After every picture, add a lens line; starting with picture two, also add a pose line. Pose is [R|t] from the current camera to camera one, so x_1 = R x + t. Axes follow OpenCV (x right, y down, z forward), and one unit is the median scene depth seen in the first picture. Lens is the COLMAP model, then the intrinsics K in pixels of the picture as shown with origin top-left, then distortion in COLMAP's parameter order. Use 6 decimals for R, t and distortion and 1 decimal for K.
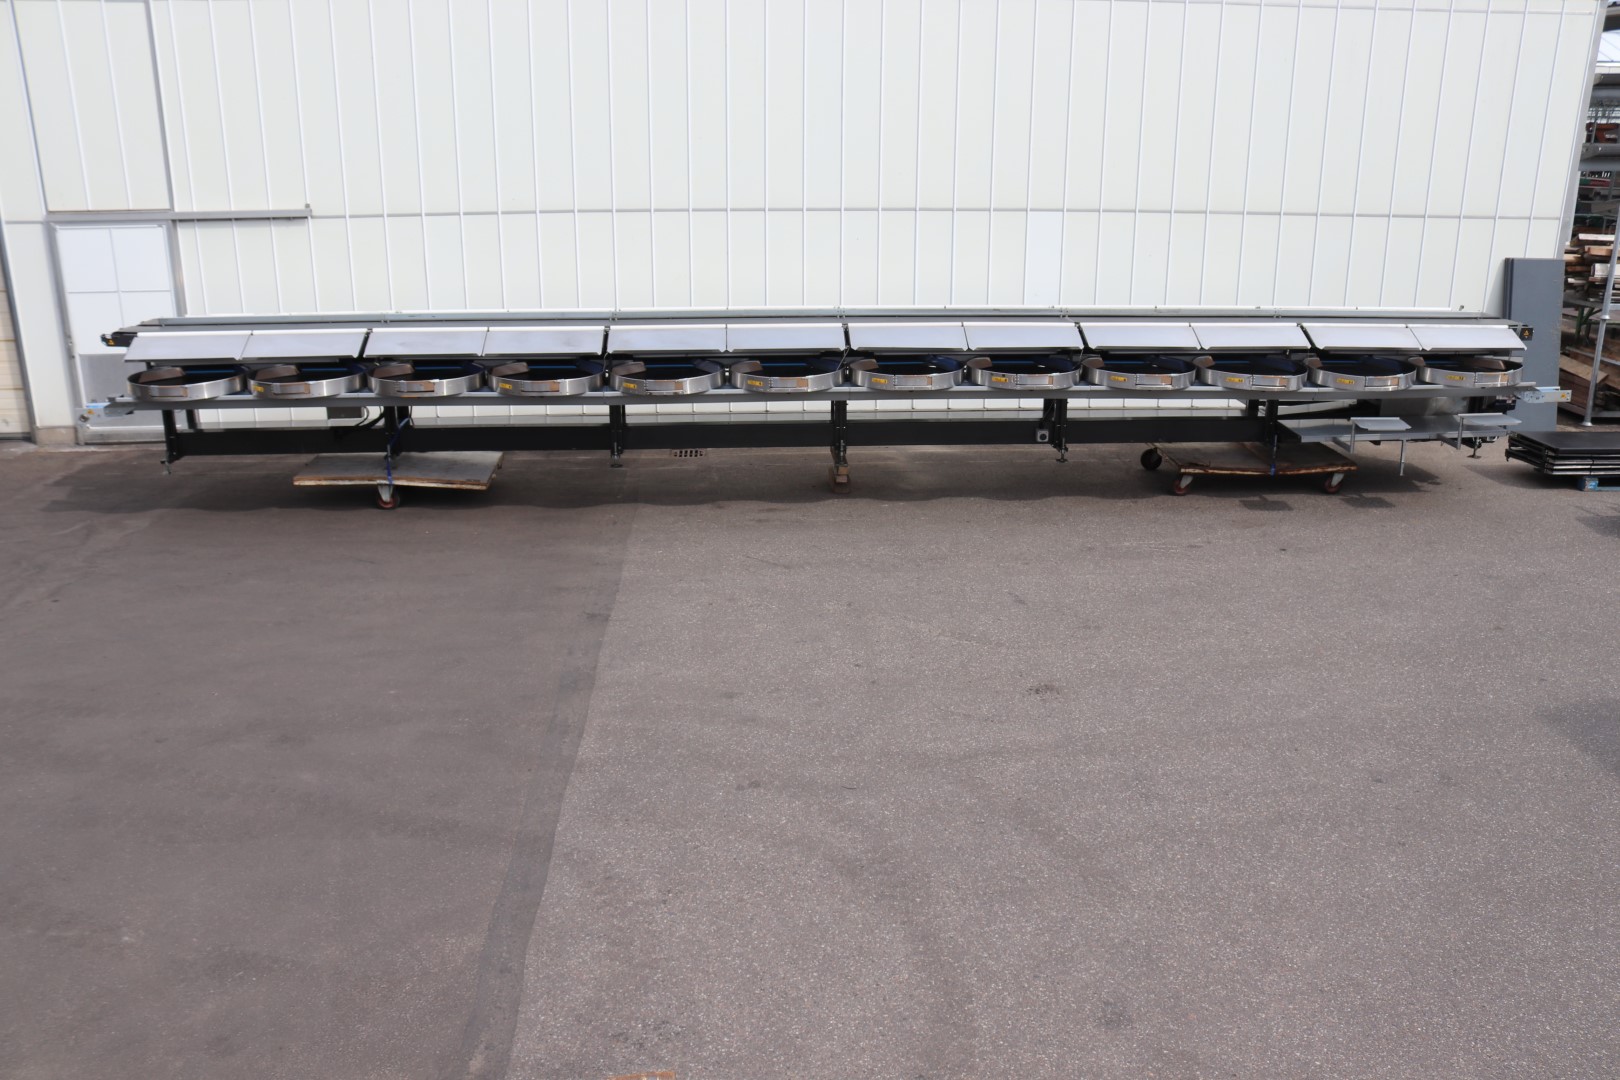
lens RADIAL K [[1367.6, 0, 810.0], [0, 1367.6, 540.0], [0, 0, 1]] dist [-0.166595, 0.157208]
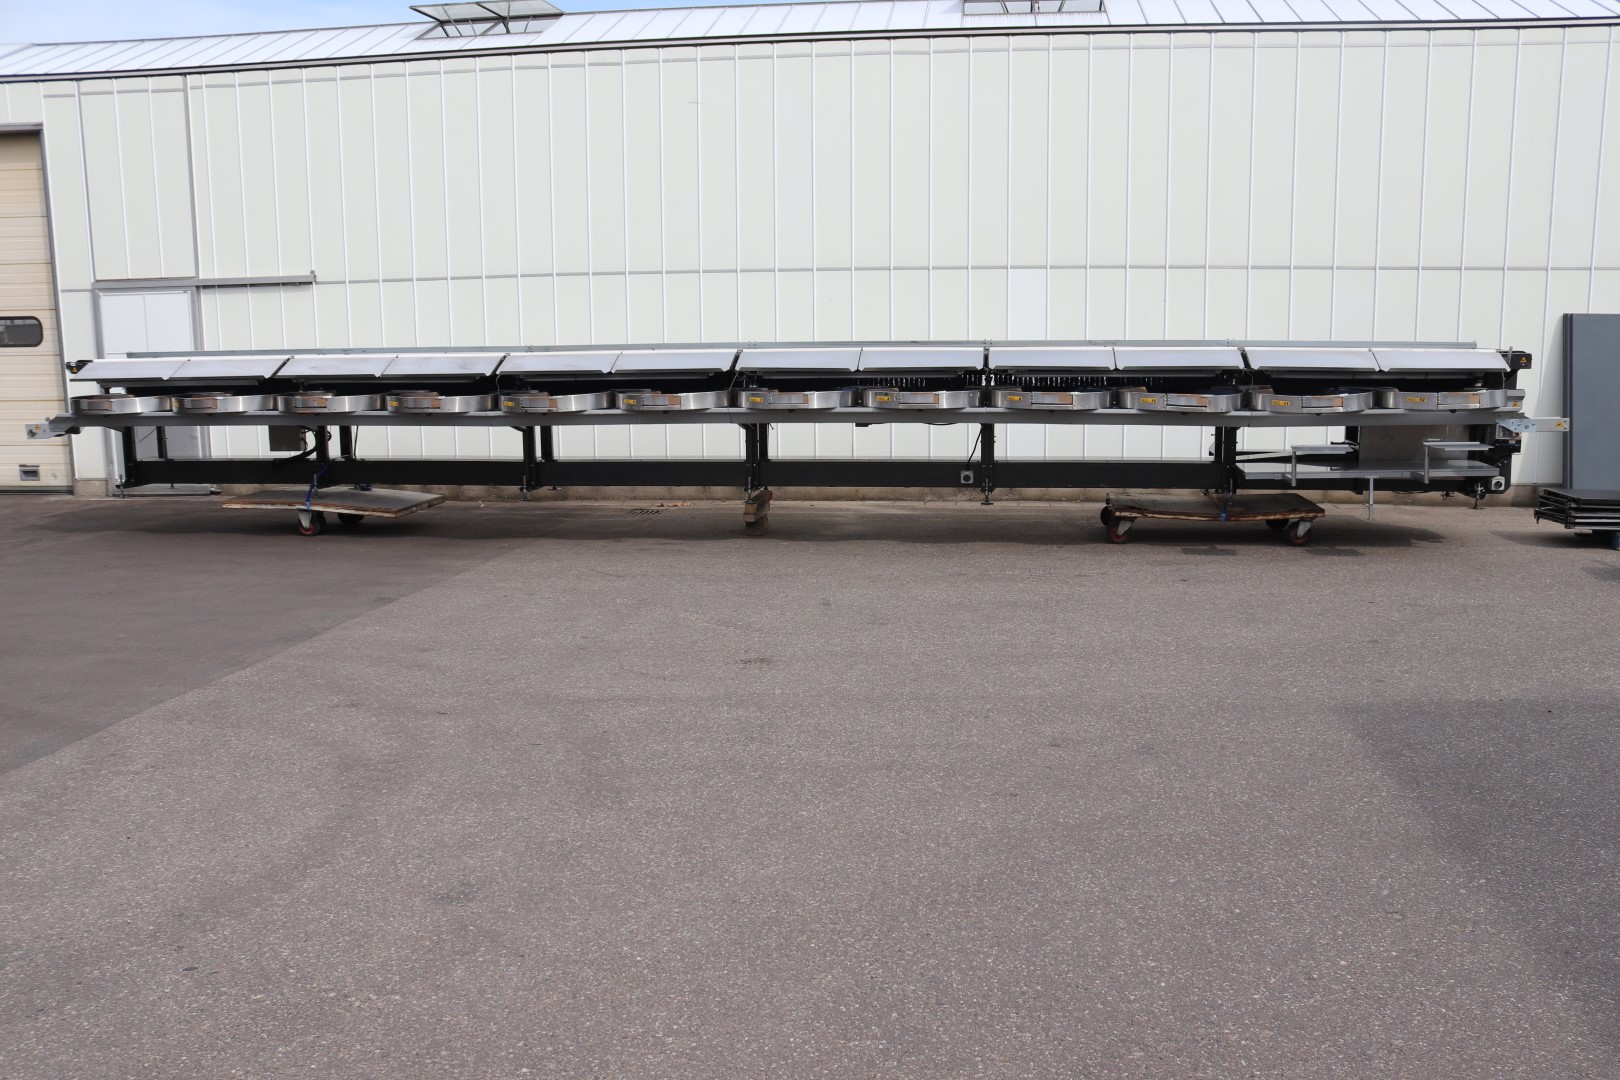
lens RADIAL K [[1367.6, 0, 810.0], [0, 1367.6, 540.0], [0, 0, 1]] dist [-0.166595, 0.157208]
pose [[0.981054, 0.019188, -0.192781, 0.247954], [-0.047051, 0.988889, -0.141013, 0.102450], [0.187933, 0.147412, 0.971057, 0.084610]]
